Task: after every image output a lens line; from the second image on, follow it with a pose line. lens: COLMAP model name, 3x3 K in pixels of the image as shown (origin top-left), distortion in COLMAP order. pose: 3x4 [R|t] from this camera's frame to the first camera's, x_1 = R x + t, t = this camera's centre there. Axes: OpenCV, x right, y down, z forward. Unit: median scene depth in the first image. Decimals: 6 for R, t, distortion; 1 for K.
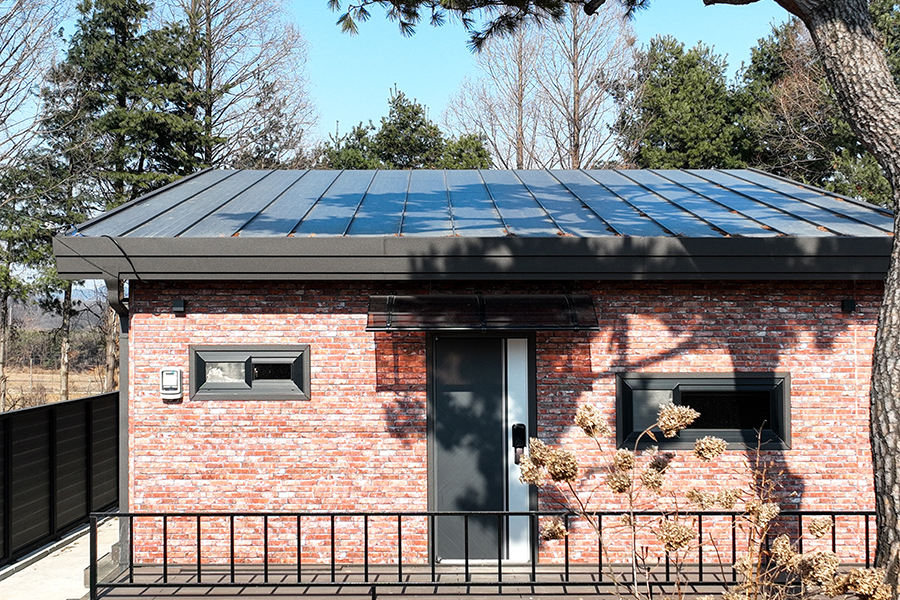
lens RADIAL K [[1369.6, 0, 450.0], [0, 1369.6, 300.0], [0, 0, 1]] dist [0.030983, -0.017285]
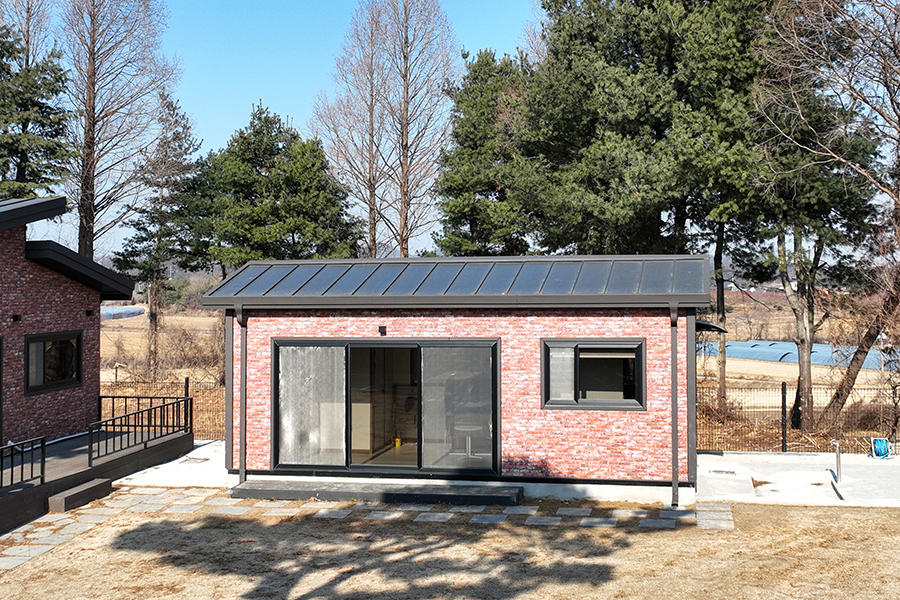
lens RADIAL K [[1143.8, 0, 450.0], [0, 1143.8, 300.0], [0, 0, 1]] dist [0.009373, 0.015768]
pose [[0.983796, -0.005351, -0.179214, 1.210362], [0.012339, 0.999205, 0.037901, -0.063117], [0.178869, -0.039498, 0.983080, 0.102216]]
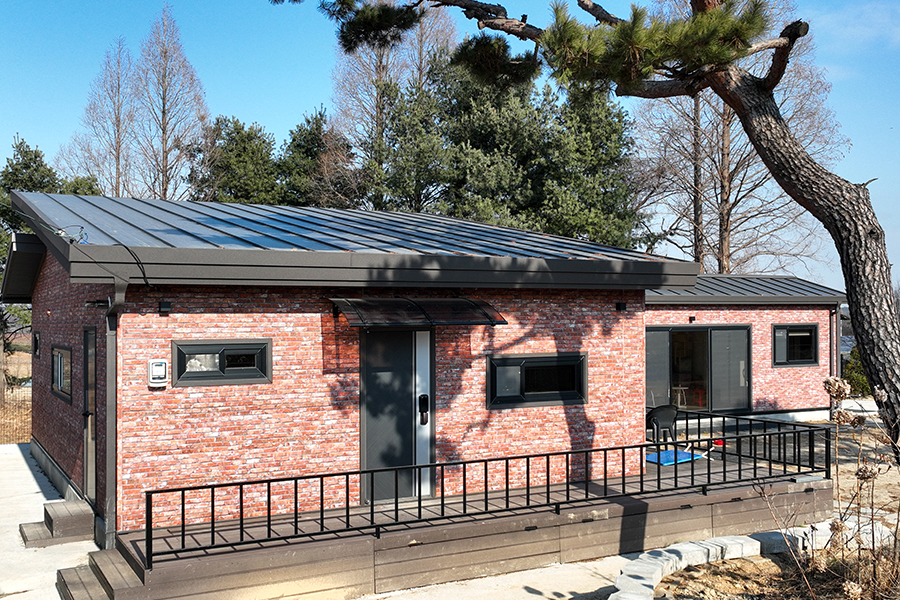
lens RADIAL K [[920.9, 0, 470.5], [0, 920.9, 320.6], [0, 0, 1]] dist [0.009132, 0.010991]
pose [[0.881626, -0.007291, 0.471892, -0.334990], [-0.001633, 0.999828, 0.018498, 0.001071], [-0.471946, -0.017079, 0.881462, 0.184788]]
